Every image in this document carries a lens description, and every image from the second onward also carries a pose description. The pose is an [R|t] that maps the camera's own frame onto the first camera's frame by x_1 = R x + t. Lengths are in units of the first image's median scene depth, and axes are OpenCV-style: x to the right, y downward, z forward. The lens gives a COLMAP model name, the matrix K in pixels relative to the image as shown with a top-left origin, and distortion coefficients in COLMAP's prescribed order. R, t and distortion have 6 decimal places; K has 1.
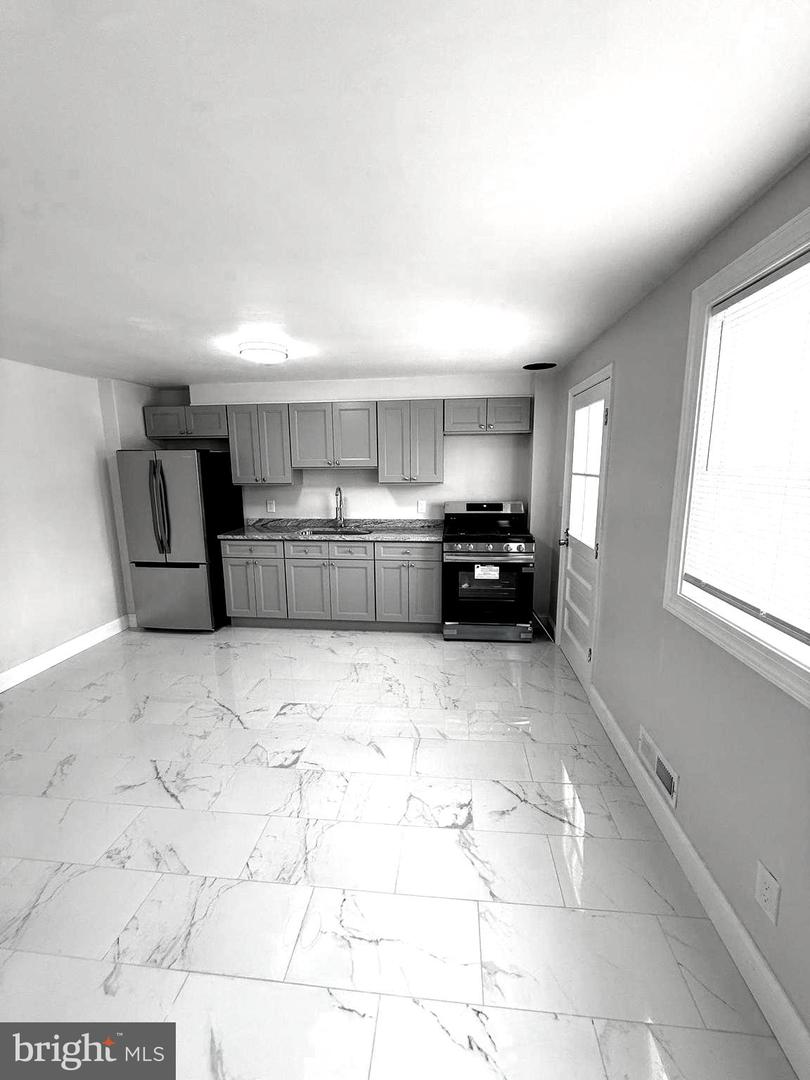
lens RADIAL K [[430.9, 0, 405.0], [0, 430.9, 540.0], [0, 0, 1]] dist [0.000300, 0.000043]
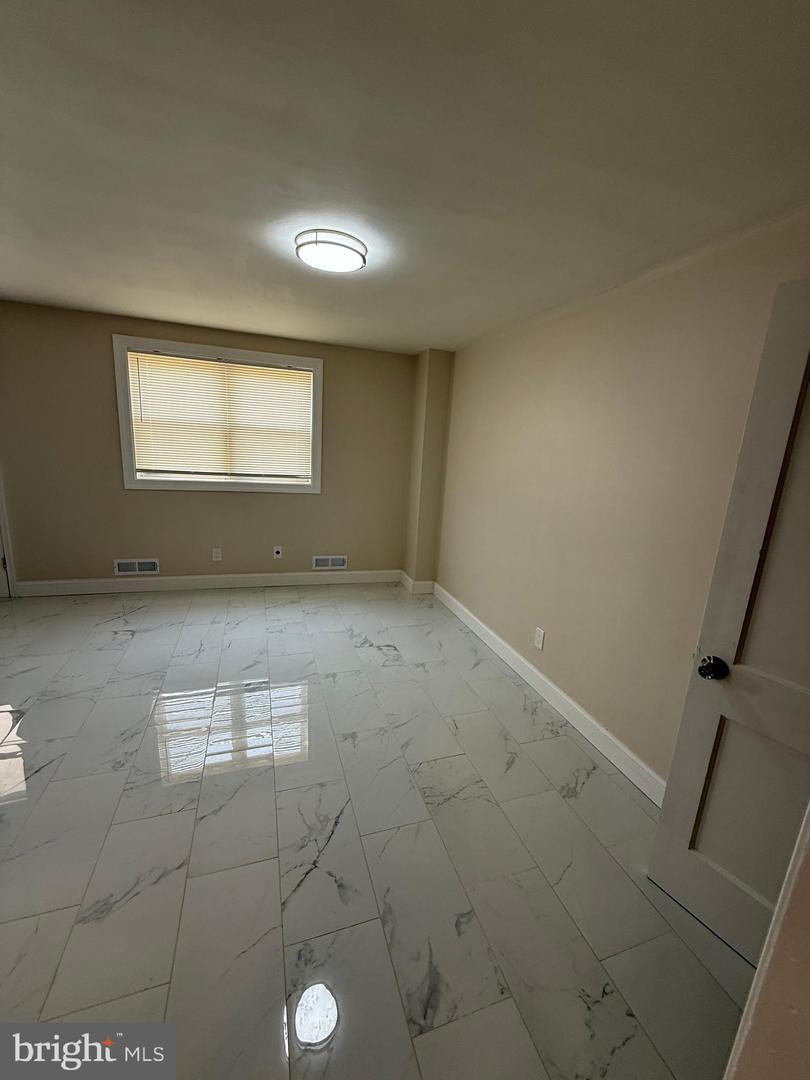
lens RADIAL K [[430.9, 0, 405.0], [0, 430.9, 540.0], [0, 0, 1]] dist [0.000300, 0.000043]
pose [[-0.418252, -0.221751, 0.880847, -1.875597], [0.101465, 0.952267, 0.287909, -0.068242], [-0.902646, 0.209793, -0.375787, 0.644768]]
